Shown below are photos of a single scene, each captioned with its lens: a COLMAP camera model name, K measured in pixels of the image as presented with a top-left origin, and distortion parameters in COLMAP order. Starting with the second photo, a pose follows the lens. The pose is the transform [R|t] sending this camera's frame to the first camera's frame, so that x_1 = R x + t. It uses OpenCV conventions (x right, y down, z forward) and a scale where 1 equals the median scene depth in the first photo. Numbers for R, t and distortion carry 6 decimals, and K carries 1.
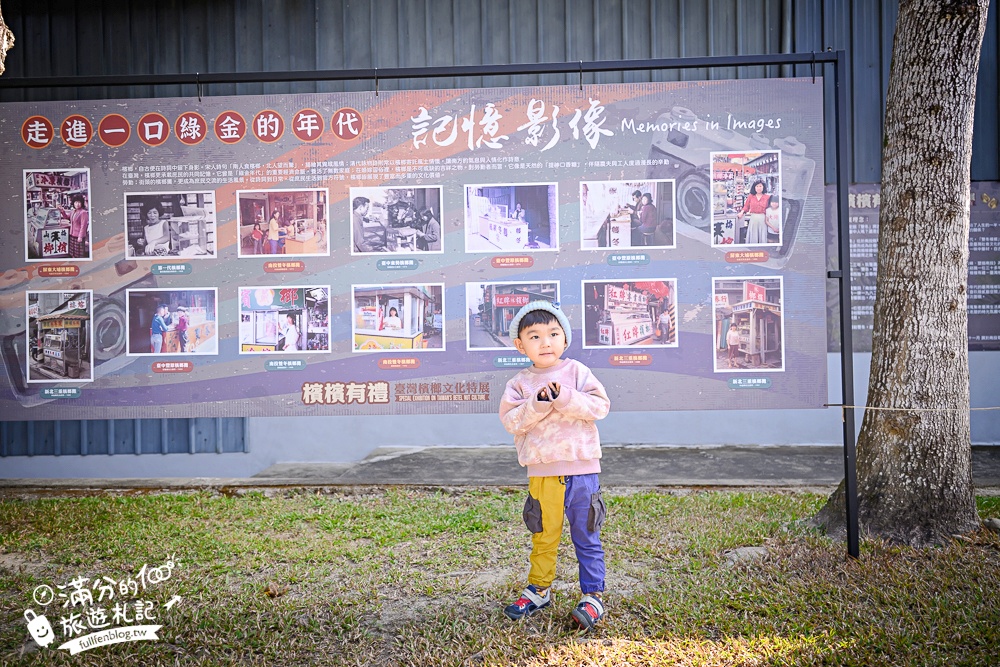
lens RADIAL K [[771.9, 0, 500.3], [0, 771.9, 335.0], [0, 0, 1]] dist [0.018822, -0.002635]
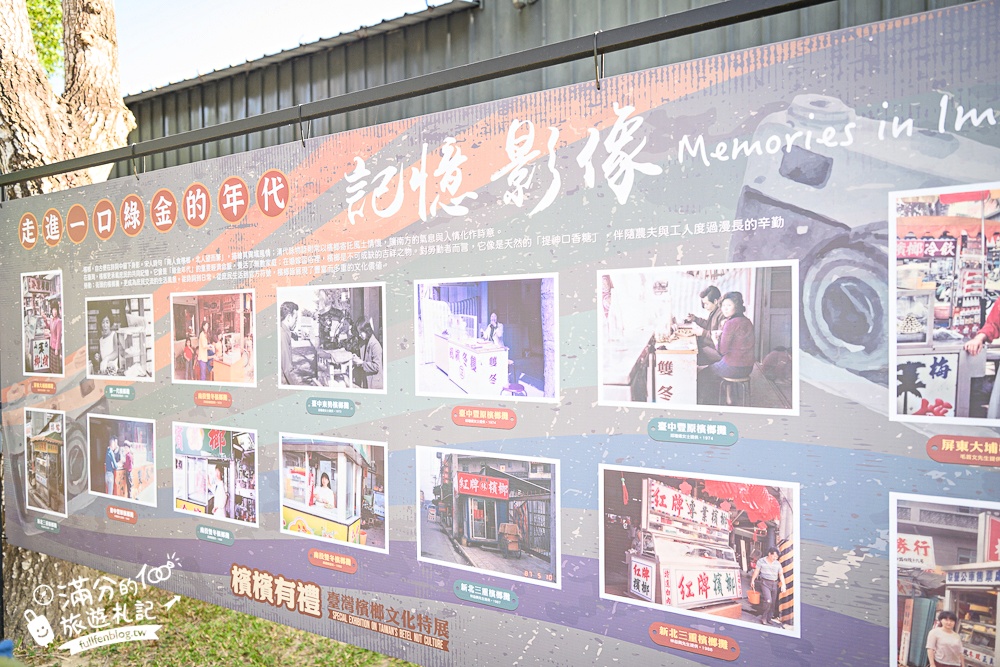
lens RADIAL K [[699.3, 0, 499.5], [0, 699.3, 334.5], [0, 0, 1]] dist [0.004527, -0.006960]
pose [[0.874501, 0.017214, -0.484717, 0.269905], [-0.008985, 0.999773, 0.019295, -0.164308], [0.484940, -0.012519, 0.874458, 0.564597]]
